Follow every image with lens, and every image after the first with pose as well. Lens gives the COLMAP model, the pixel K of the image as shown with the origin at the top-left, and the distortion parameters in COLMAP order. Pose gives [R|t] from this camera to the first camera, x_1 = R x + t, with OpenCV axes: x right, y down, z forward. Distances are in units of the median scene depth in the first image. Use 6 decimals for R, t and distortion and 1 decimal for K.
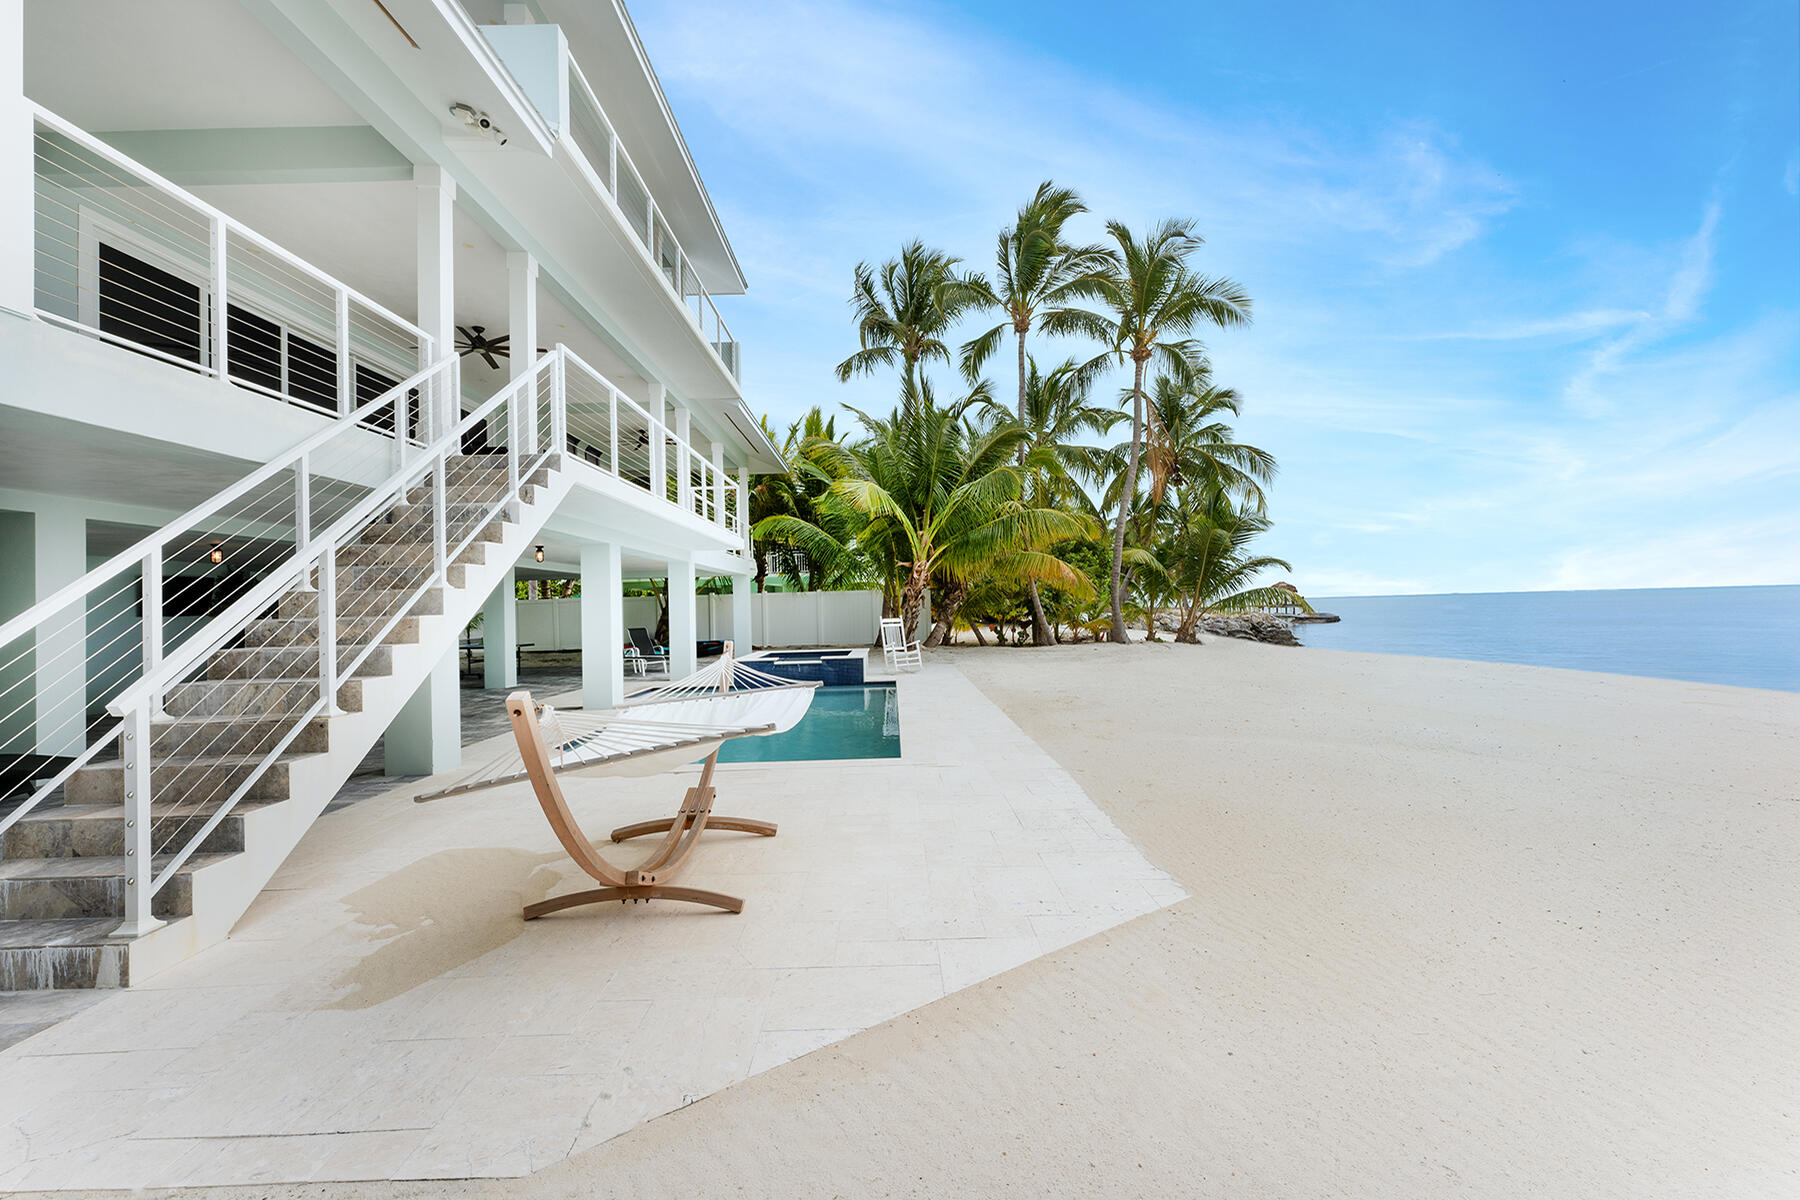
lens RADIAL K [[725.3, 0, 892.8], [0, 725.3, 603.3], [0, 0, 1]] dist [0.000065, -0.000071]
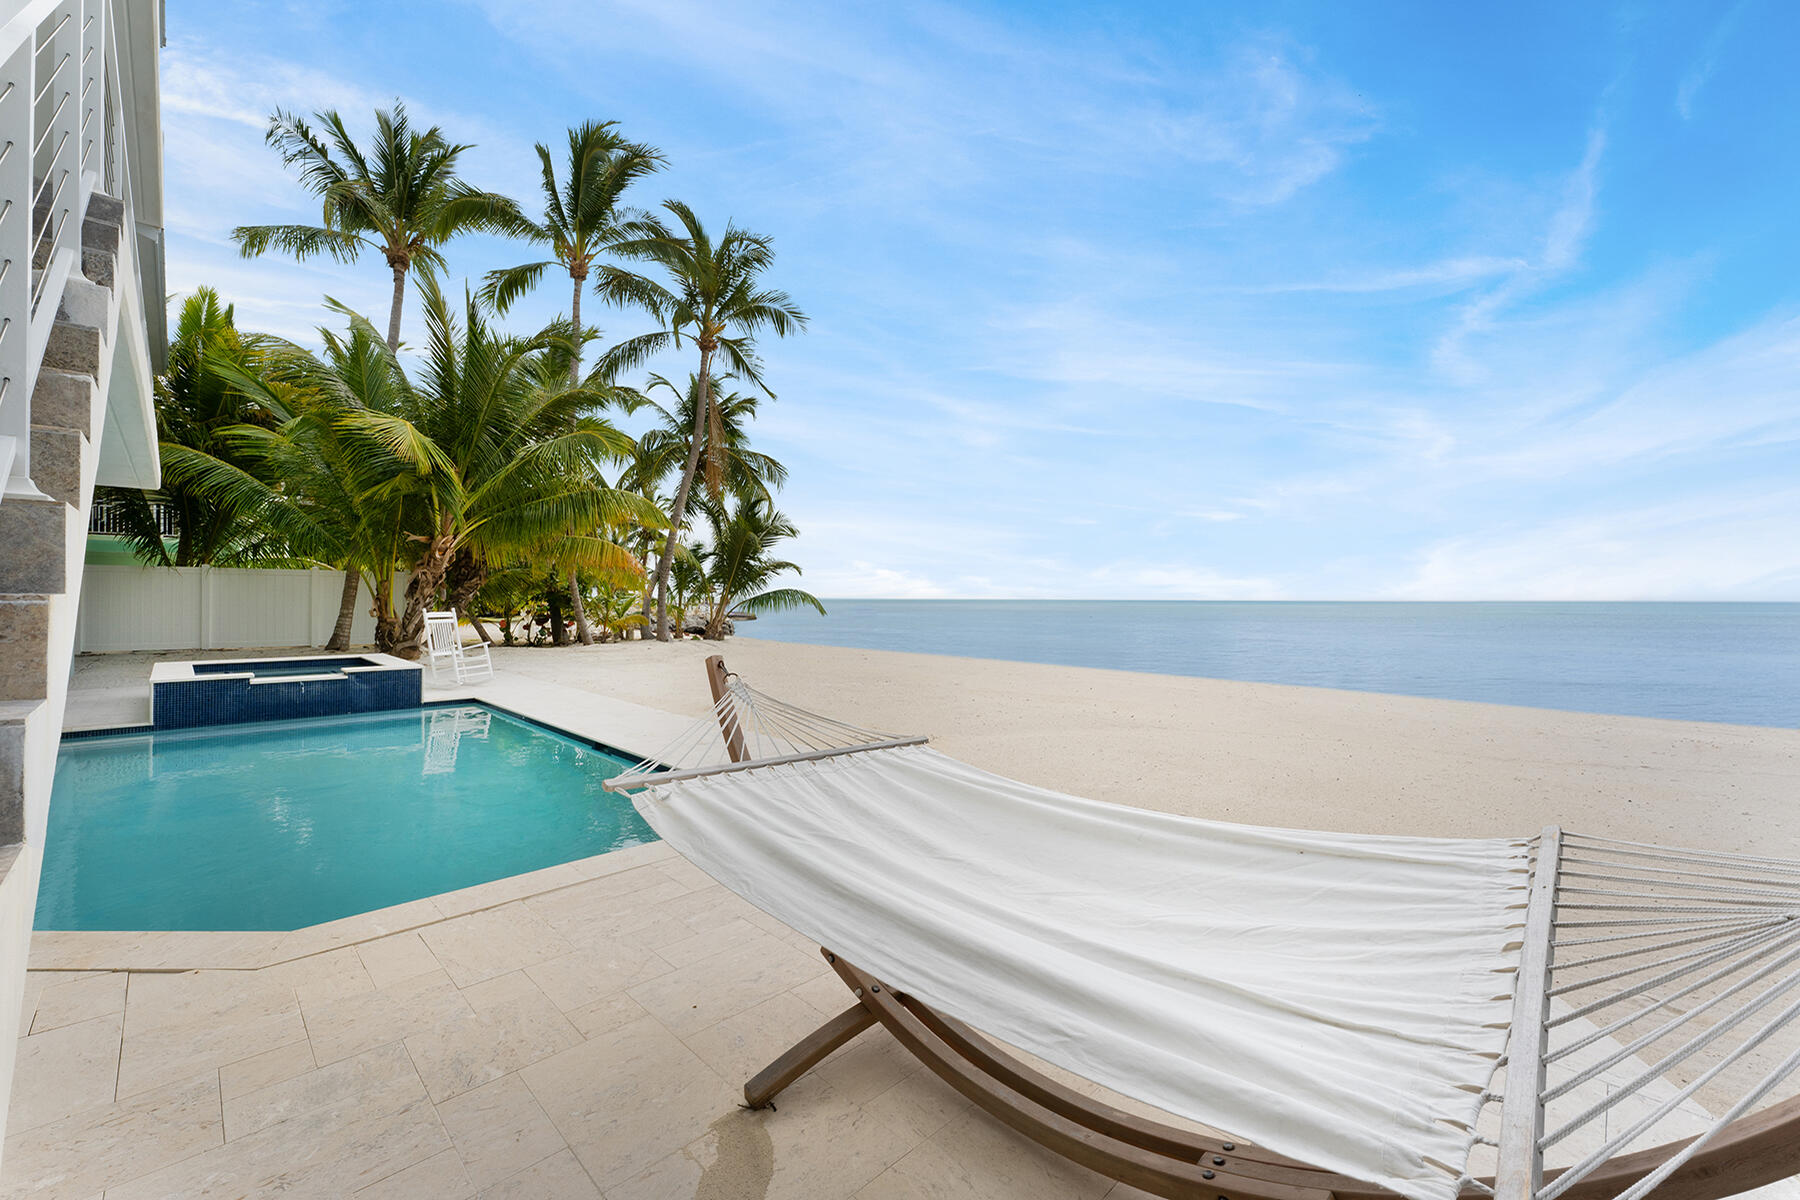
lens RADIAL K [[725.3, 0, 894.2], [0, 725.3, 604.1], [0, 0, 1]] dist [0.000065, -0.000071]
pose [[0.723931, 0.025660, 0.689395, -0.121957], [-0.030719, 0.999516, -0.004945, 0.001672], [-0.689189, -0.017598, 0.724368, 0.109821]]
